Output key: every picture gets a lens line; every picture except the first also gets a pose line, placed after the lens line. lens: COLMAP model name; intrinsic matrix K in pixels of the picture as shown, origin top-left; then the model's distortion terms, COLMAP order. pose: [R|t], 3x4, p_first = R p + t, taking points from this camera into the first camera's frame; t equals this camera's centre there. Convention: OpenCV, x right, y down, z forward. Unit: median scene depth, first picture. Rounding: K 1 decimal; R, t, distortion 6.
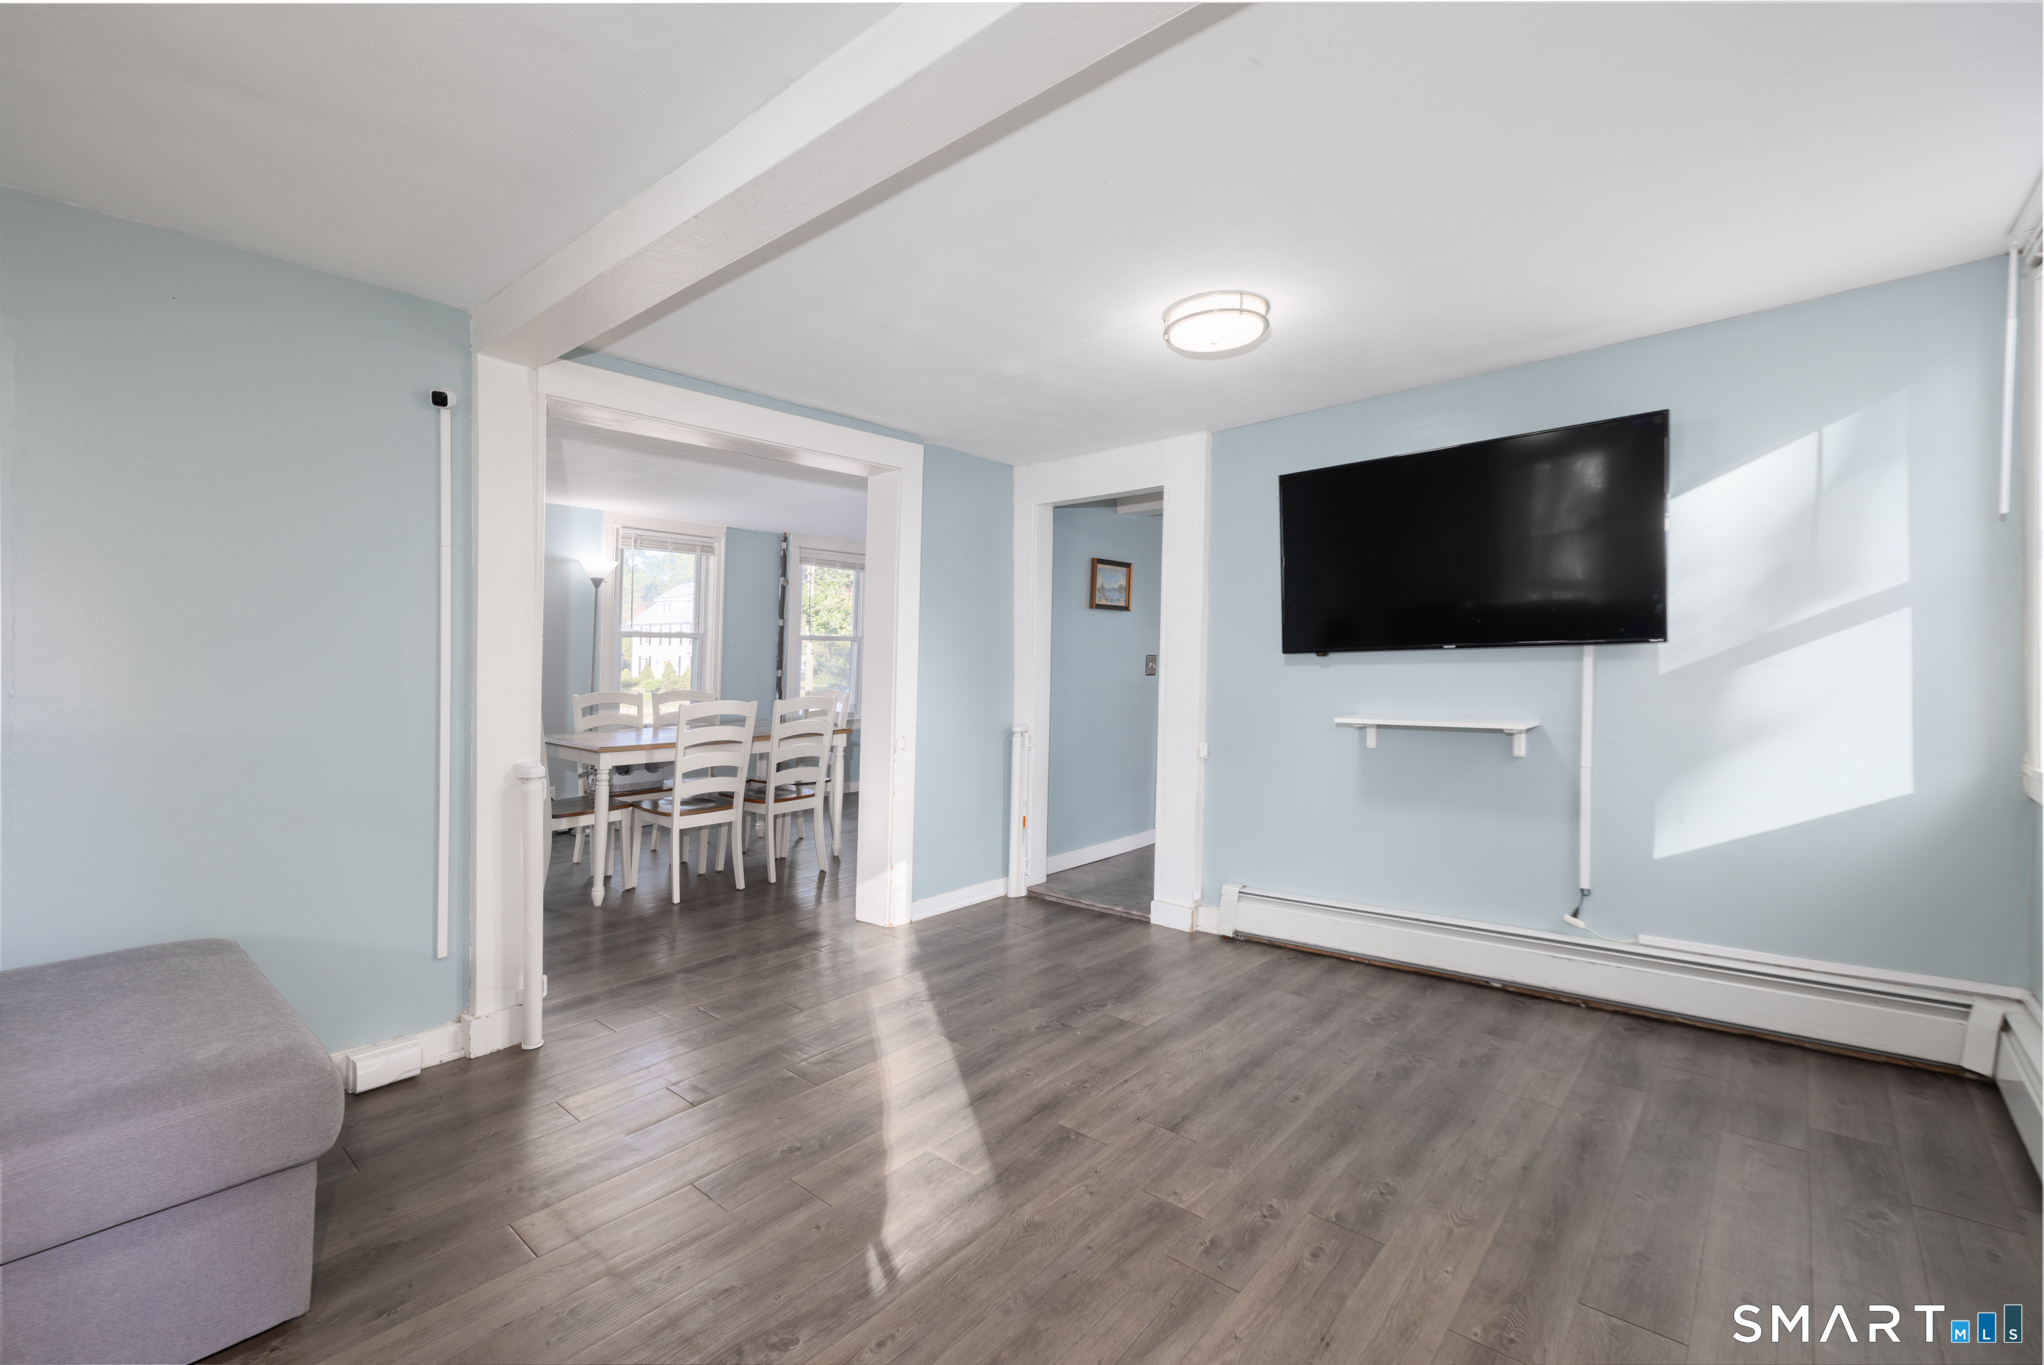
lens RADIAL K [[870.9, 0, 1019.3], [0, 870.9, 676.3], [0, 0, 1]] dist [0.001335, 0.000106]
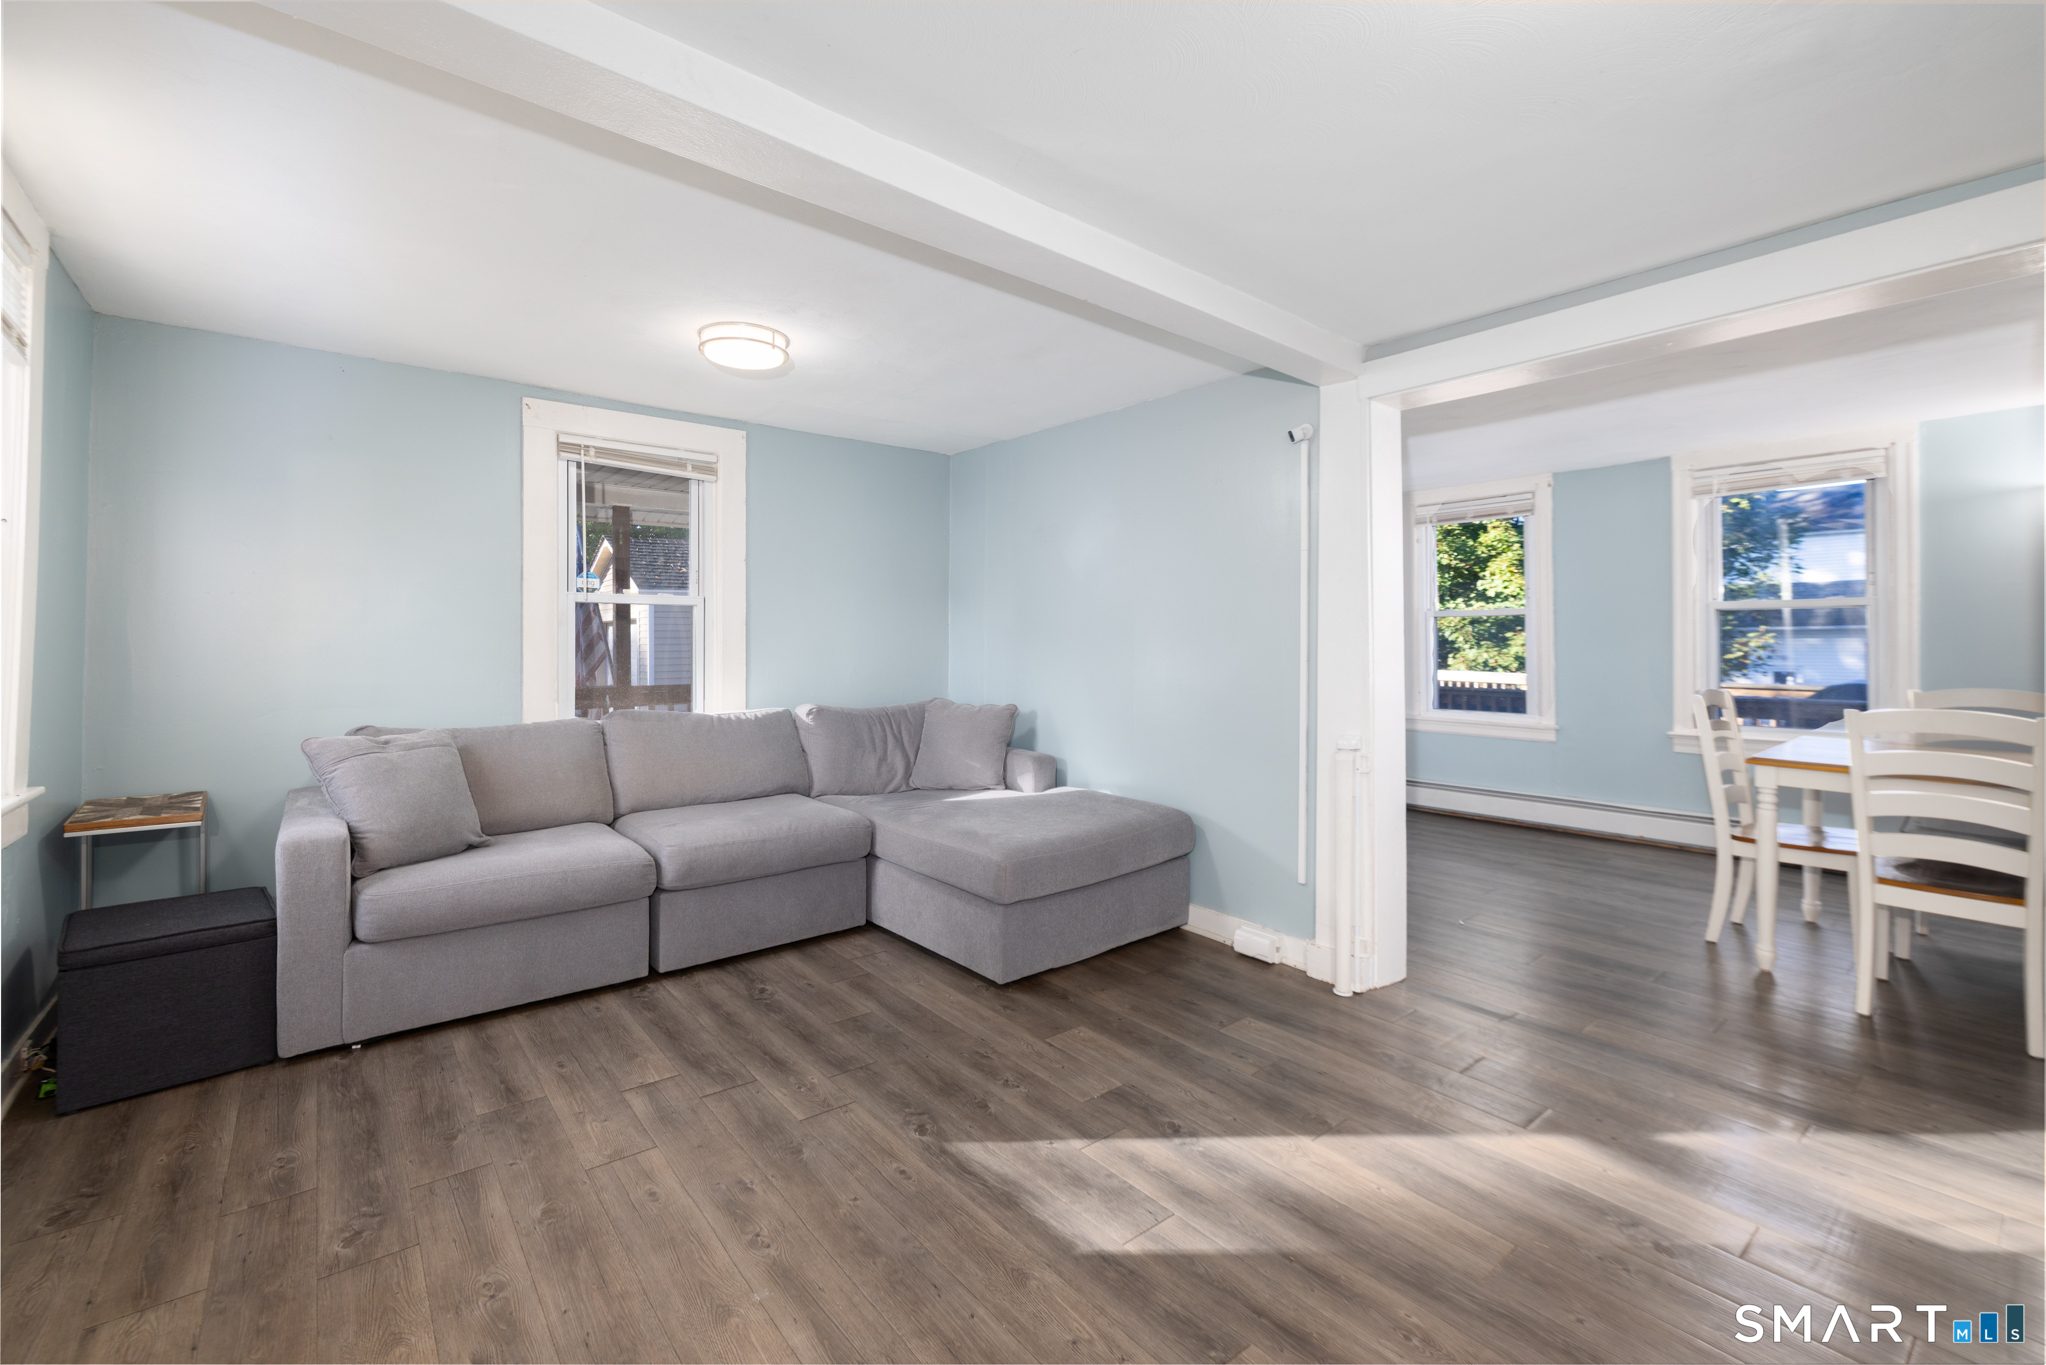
lens RADIAL K [[871.8, 0, 990.0], [0, 871.8, 632.9], [0, 0, 1]] dist [0.001335, 0.000106]
pose [[-0.198938, -0.004833, -0.980000, 0.725149], [-0.012946, 0.999914, -0.002303, -0.031013], [0.979926, 0.012229, -0.198984, 0.901706]]
